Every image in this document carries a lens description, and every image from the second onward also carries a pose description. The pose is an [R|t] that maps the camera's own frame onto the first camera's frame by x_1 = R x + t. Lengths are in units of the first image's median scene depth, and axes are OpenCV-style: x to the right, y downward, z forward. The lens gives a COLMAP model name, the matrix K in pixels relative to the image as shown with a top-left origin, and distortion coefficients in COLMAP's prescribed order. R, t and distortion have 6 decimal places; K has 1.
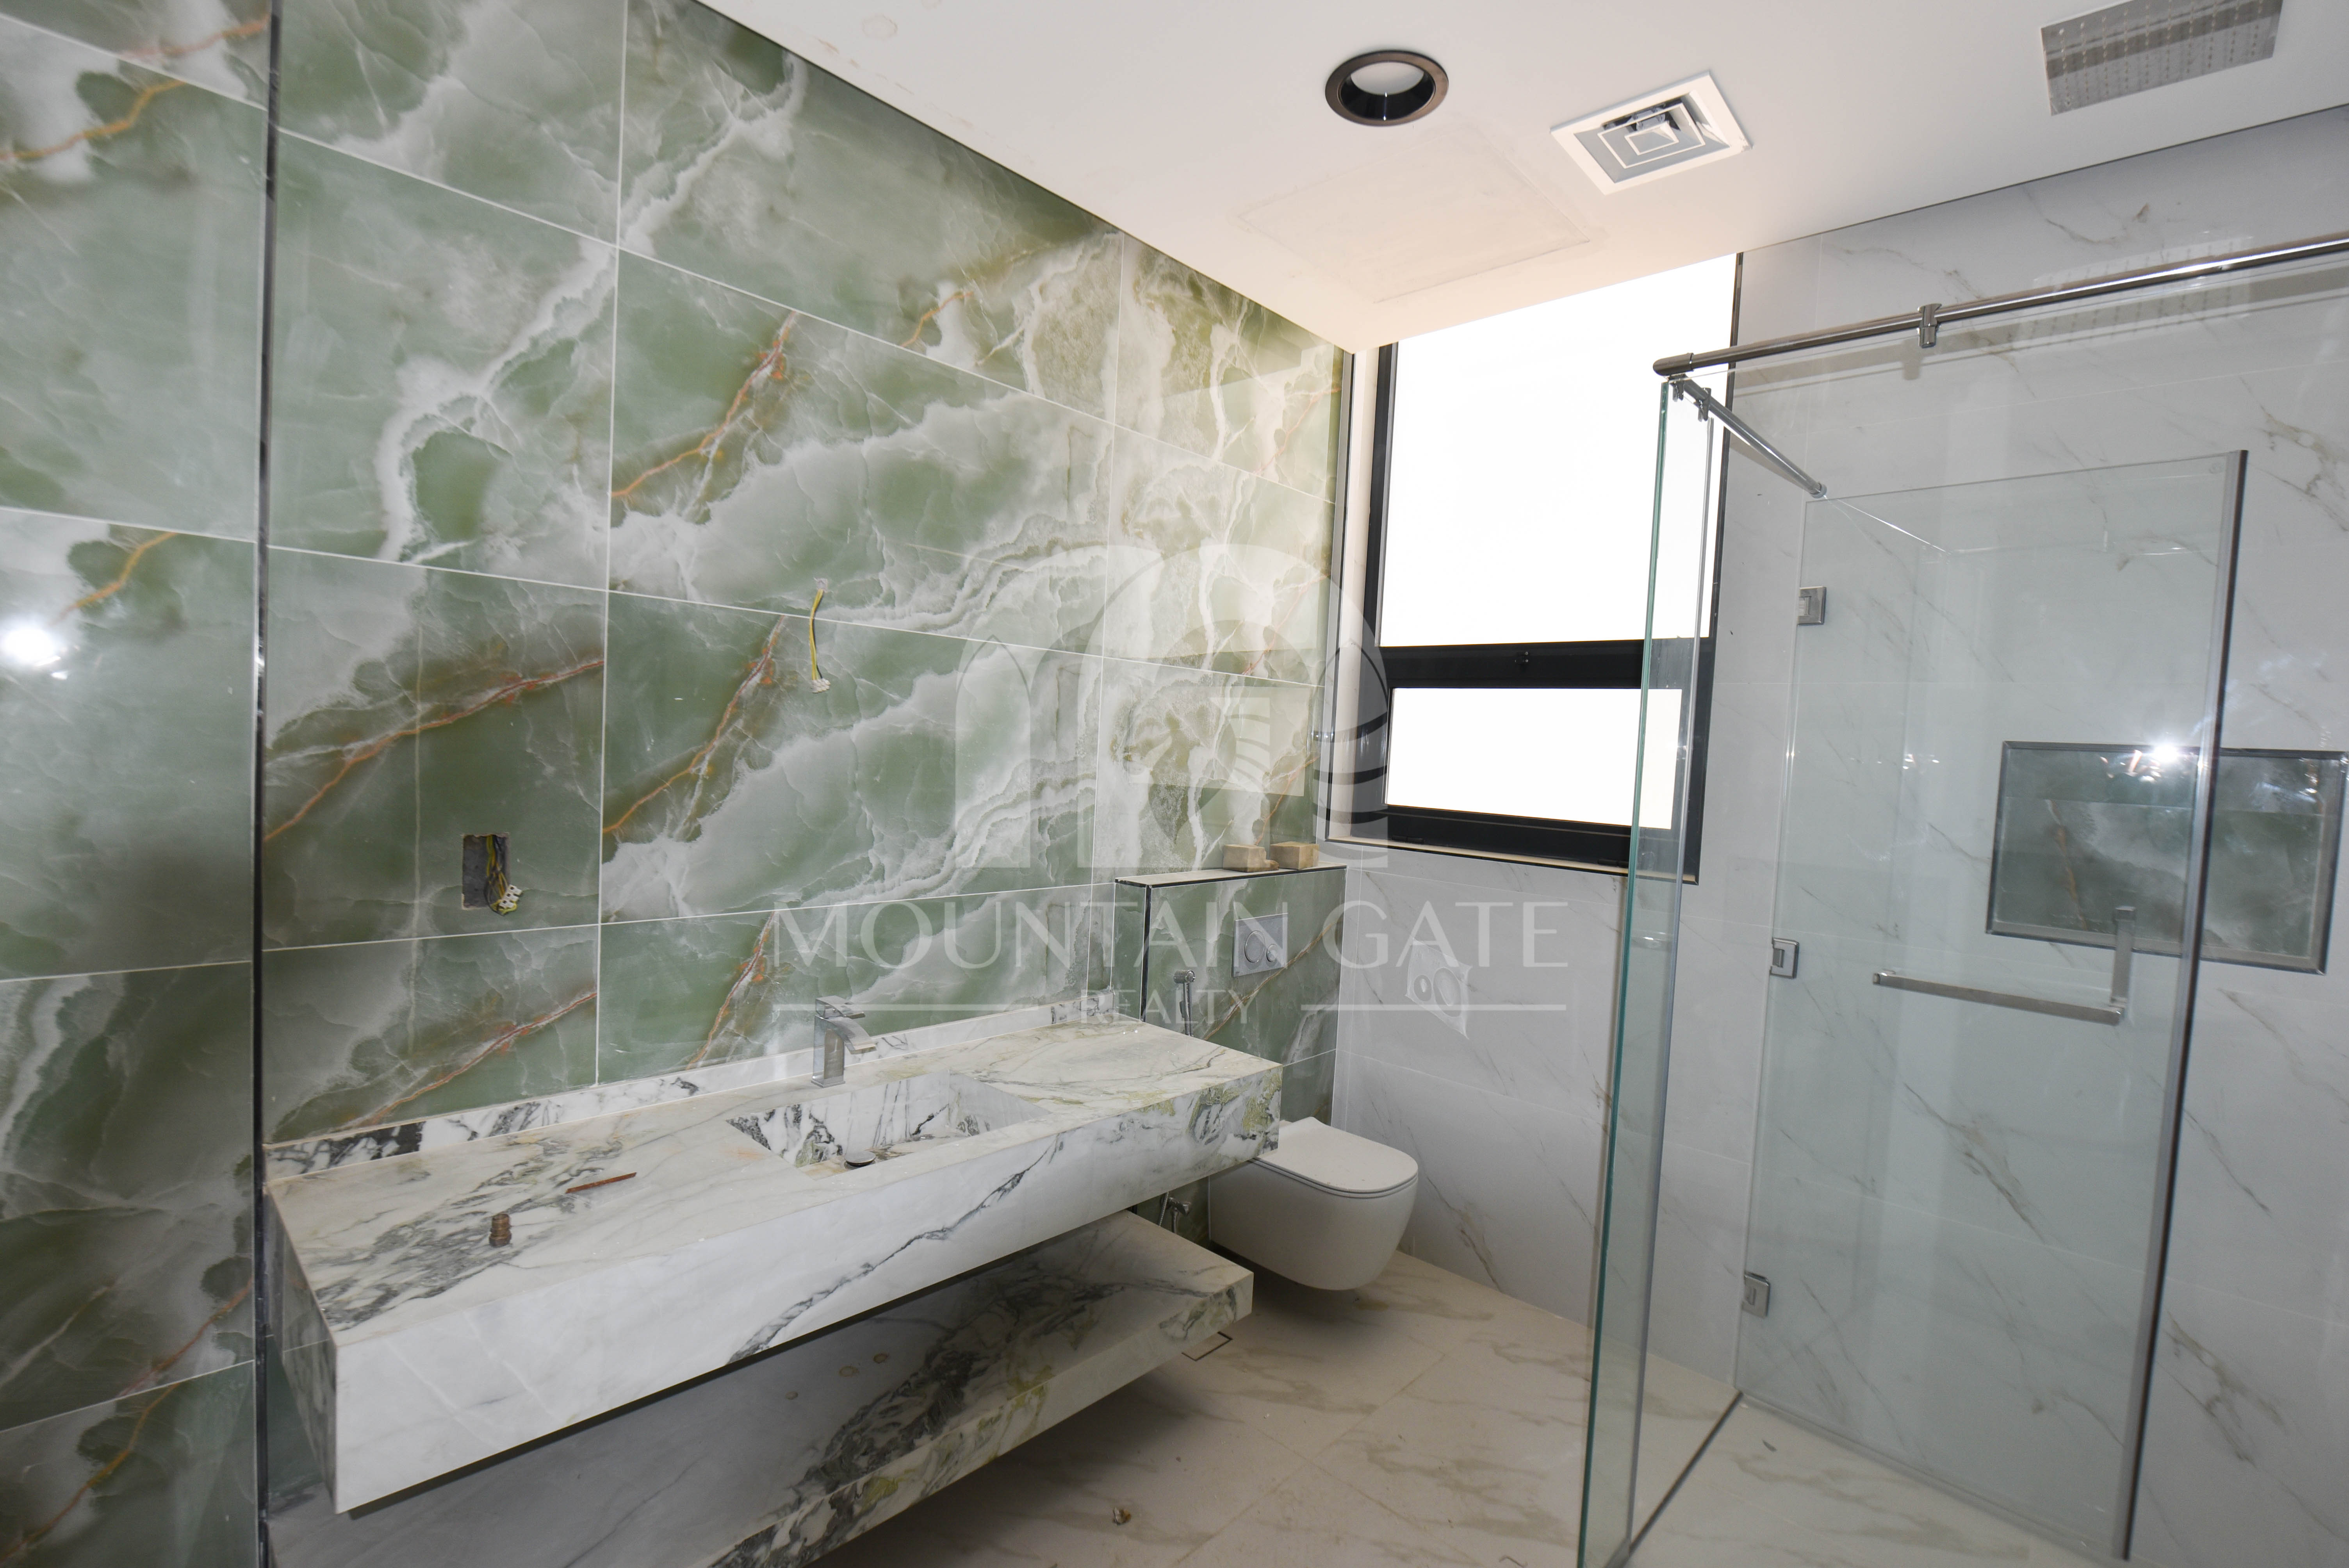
lens RADIAL K [[1050.3, 0, 1190.8], [0, 1050.3, 808.1], [0, 0, 1]] dist [-0.010892, -0.002199]
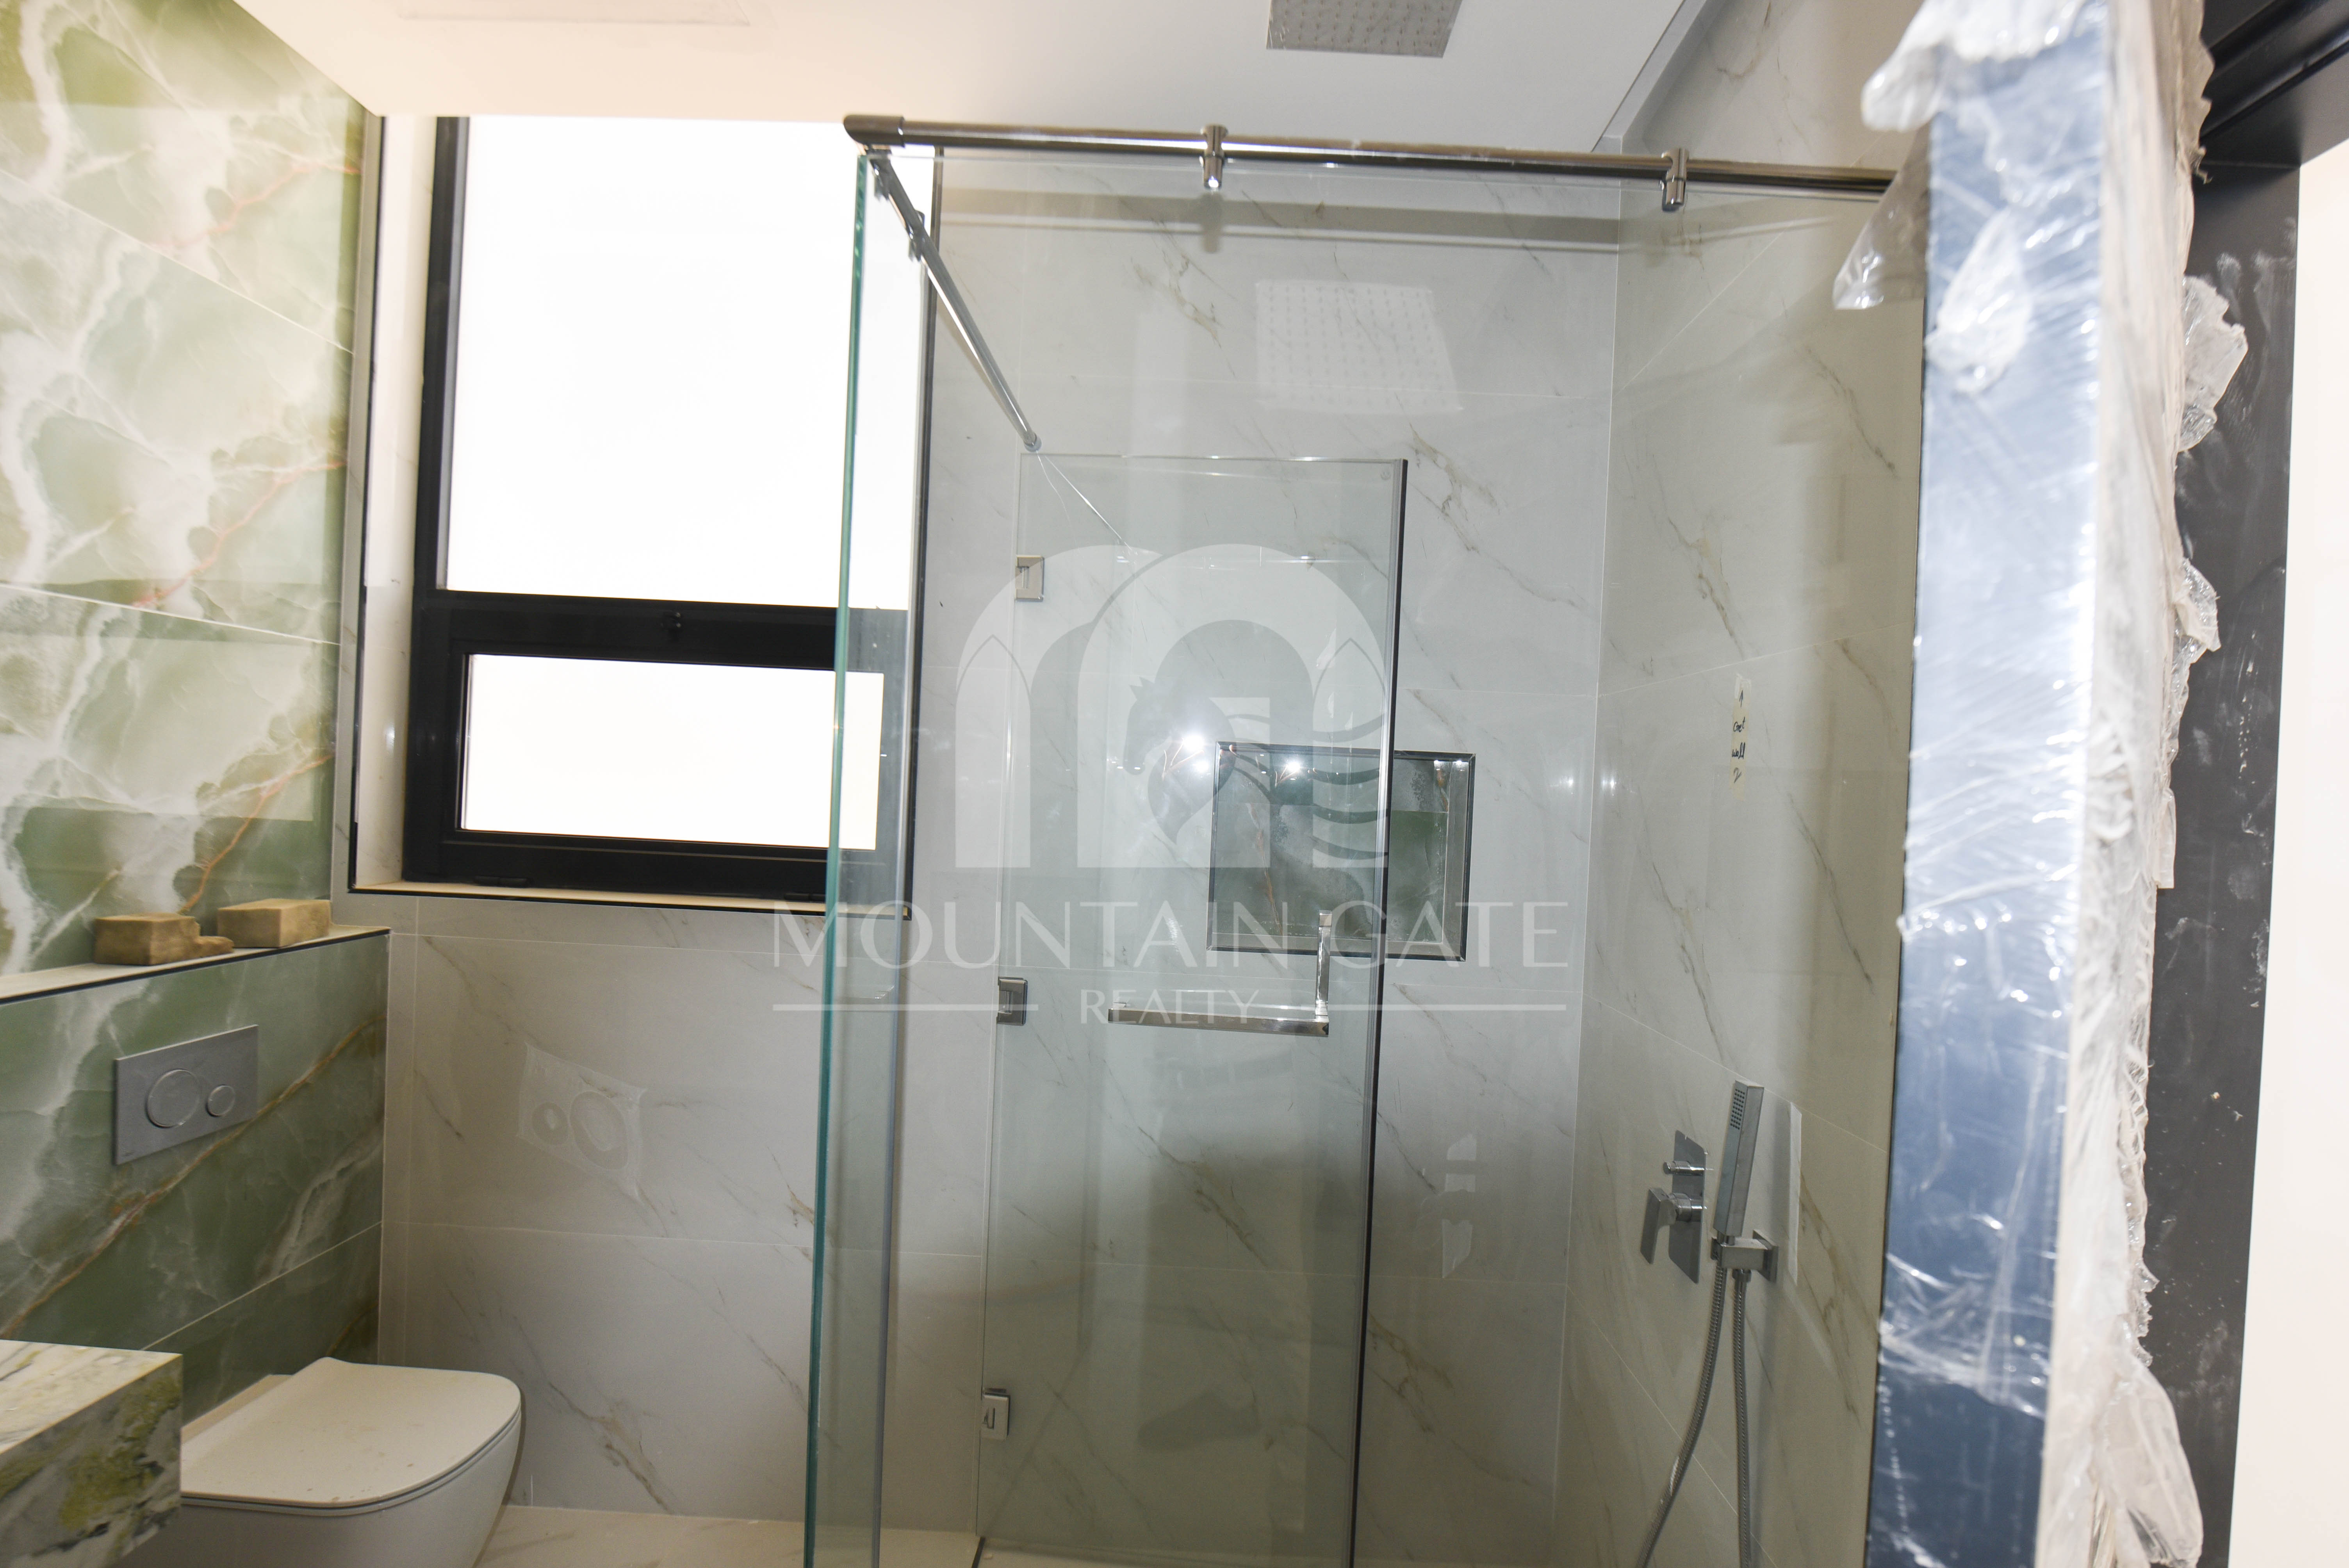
lens RADIAL K [[1050.3, 0, 1195.5], [0, 1050.3, 797.7], [0, 0, 1]] dist [-0.010892, -0.002199]
pose [[0.742213, -0.020422, 0.669853, 0.097392], [0.029753, 0.999554, -0.002494, -0.008849], [-0.669503, 0.021782, 0.742490, 0.227724]]
